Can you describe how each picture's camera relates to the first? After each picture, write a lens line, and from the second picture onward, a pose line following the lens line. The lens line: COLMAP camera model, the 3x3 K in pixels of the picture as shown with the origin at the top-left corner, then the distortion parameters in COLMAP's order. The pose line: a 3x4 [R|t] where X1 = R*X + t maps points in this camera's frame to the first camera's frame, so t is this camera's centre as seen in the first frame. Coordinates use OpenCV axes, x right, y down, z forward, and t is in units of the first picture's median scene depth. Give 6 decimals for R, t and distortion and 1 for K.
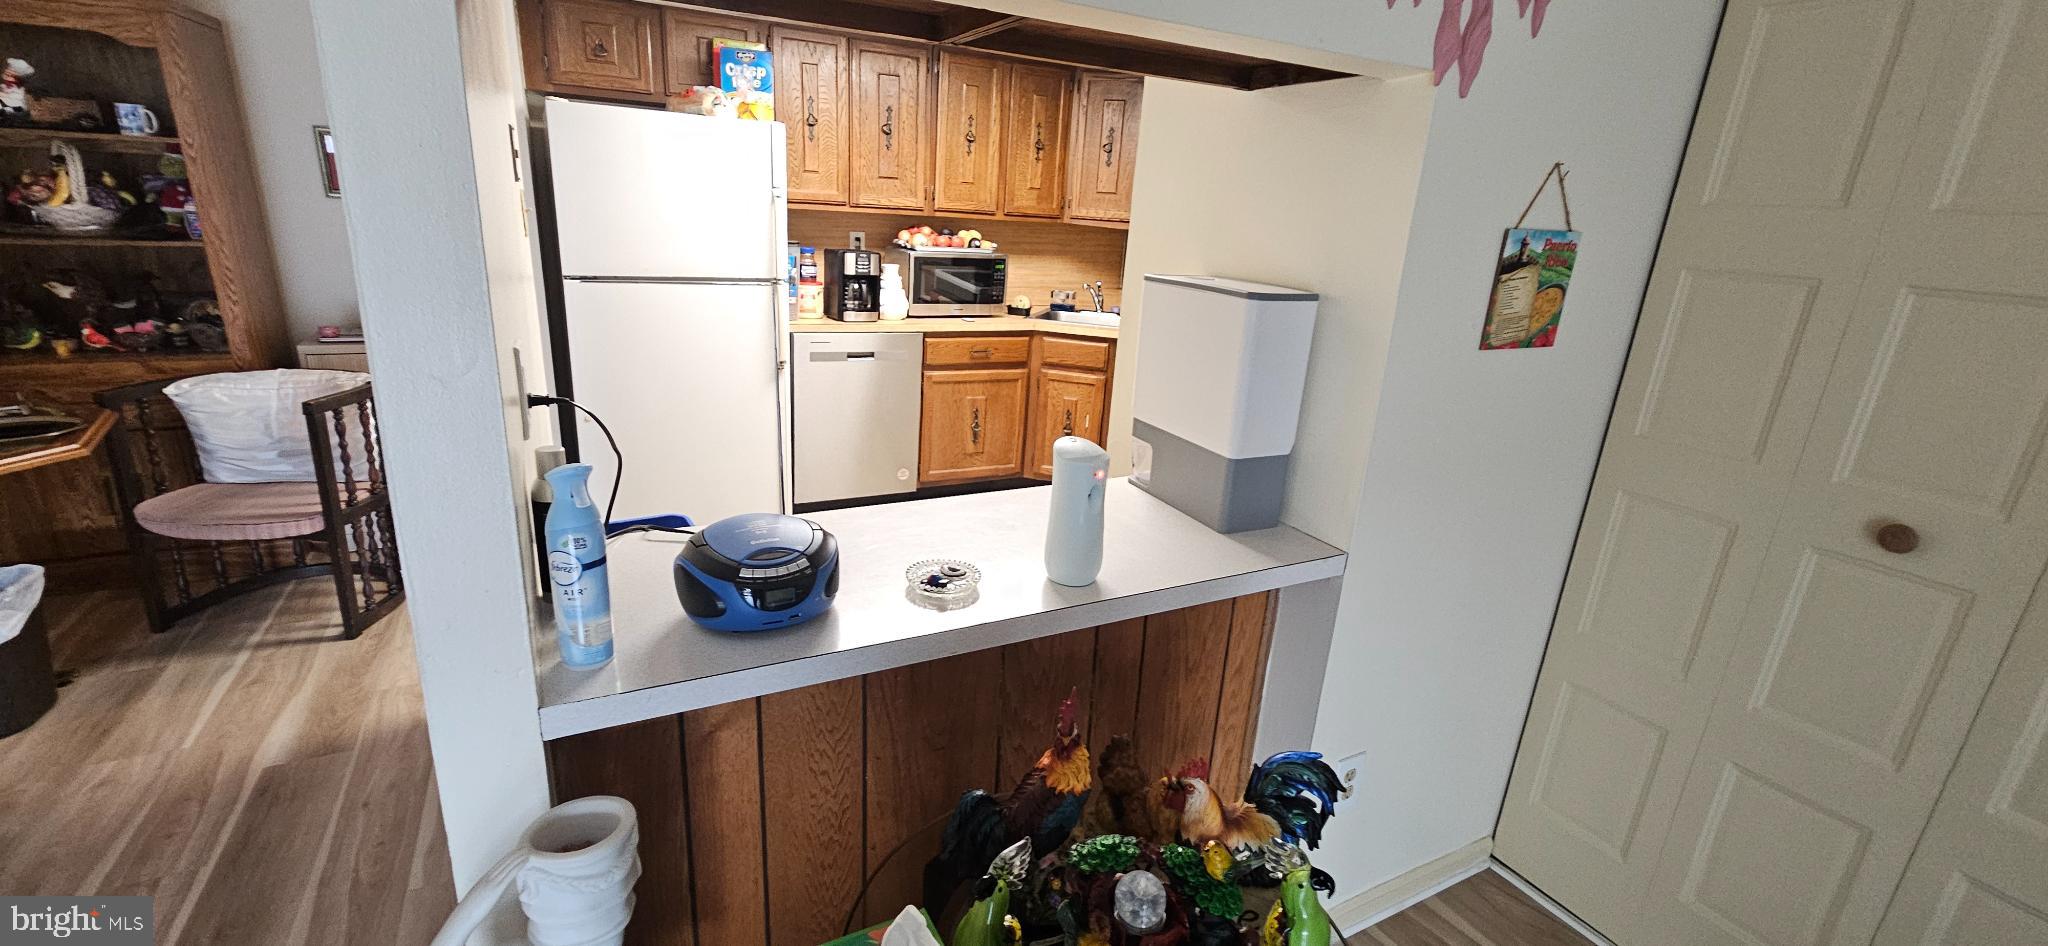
lens RADIAL K [[842.6, 0, 1013.4], [0, 842.6, 470.1], [0, 0, 1]] dist [0.007039, -0.003470]
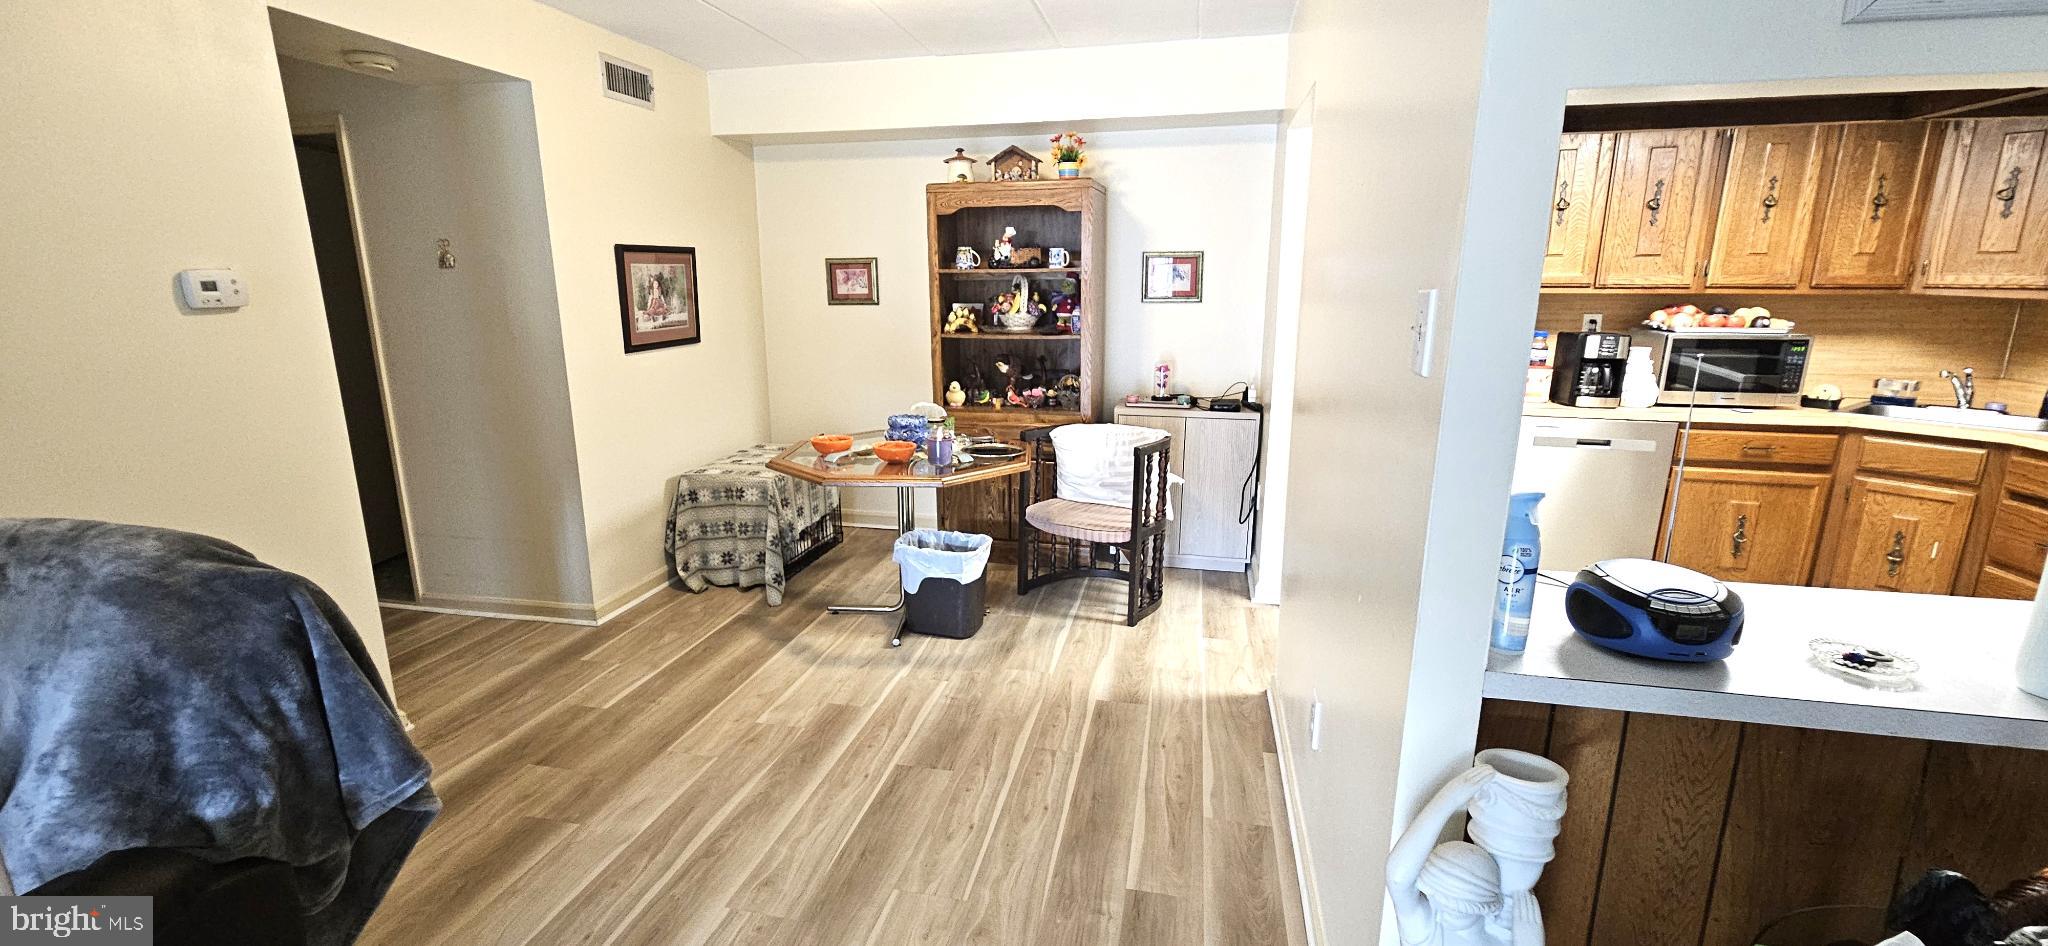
lens RADIAL K [[842.6, 0, 1008.1], [0, 842.6, 467.1], [0, 0, 1]] dist [0.007039, -0.003470]
pose [[0.761895, 0.083187, -0.642336, -0.093391], [-0.149429, 0.987540, -0.049350, 0.043917], [0.630227, 0.133583, 0.764833, -0.159300]]
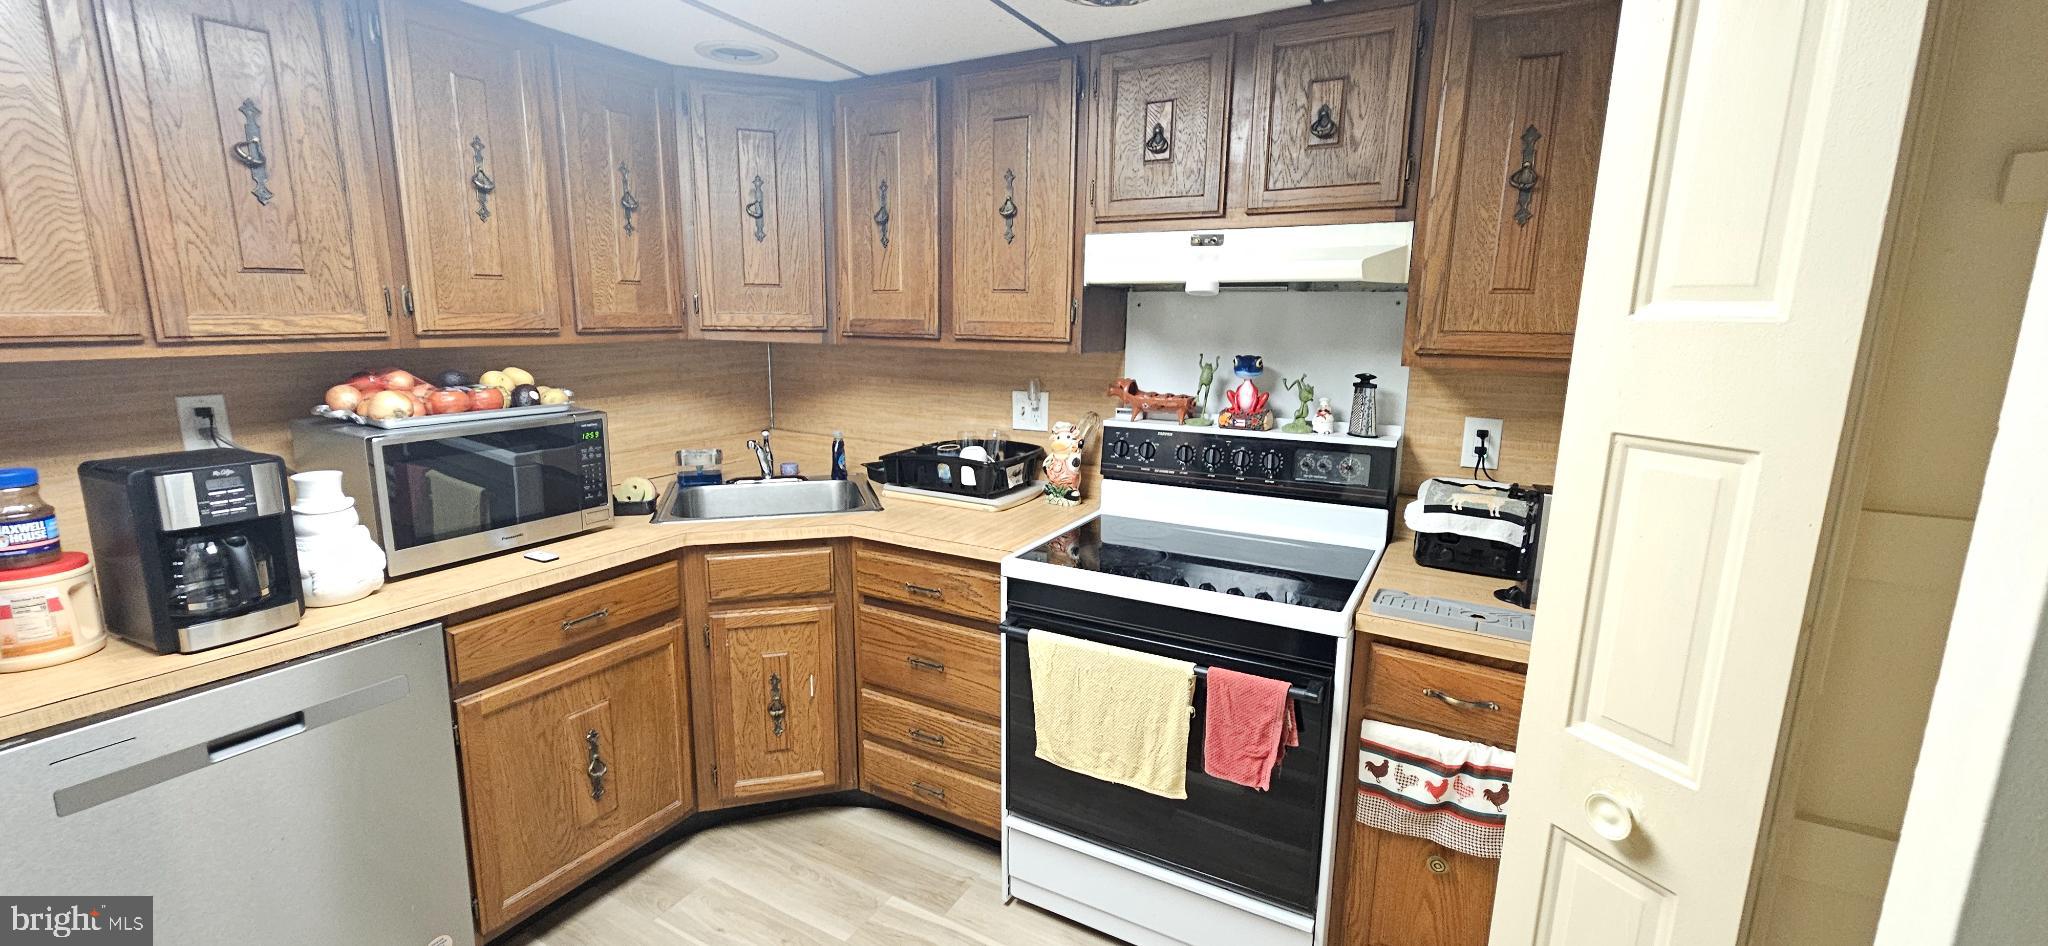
lens RADIAL K [[842.6, 0, 1012.9], [0, 842.6, 473.8], [0, 0, 1]] dist [0.007039, -0.003470]
pose [[0.843567, -0.151023, 0.515351, -0.096995], [0.193492, 0.980663, -0.029340, -0.226095], [-0.500955, 0.124466, 0.856477, 0.647272]]
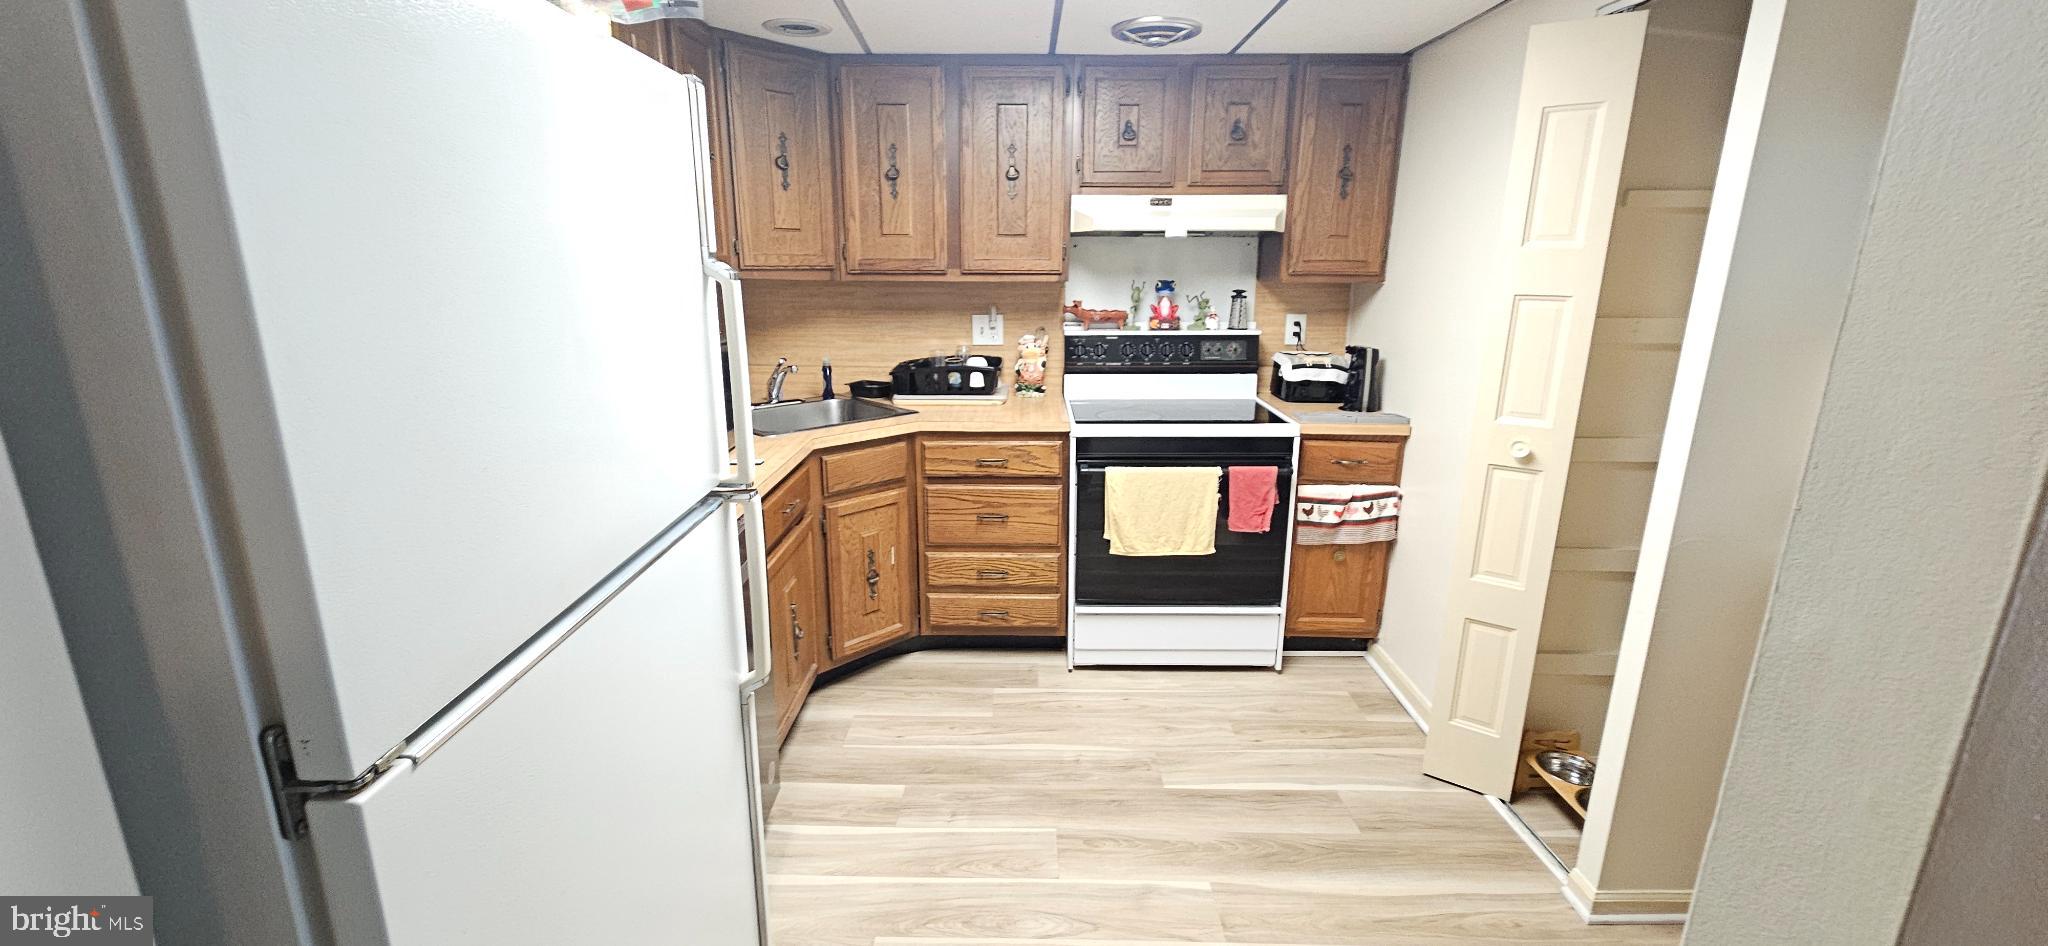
lens RADIAL K [[842.6, 0, 1012.7], [0, 842.6, 475.6], [0, 0, 1]] dist [0.007039, -0.003470]
pose [[0.475567, -0.274514, 0.835750, -0.633129], [0.280171, 0.947854, 0.151910, -0.293286], [-0.833871, 0.161909, 0.527679, 0.795538]]
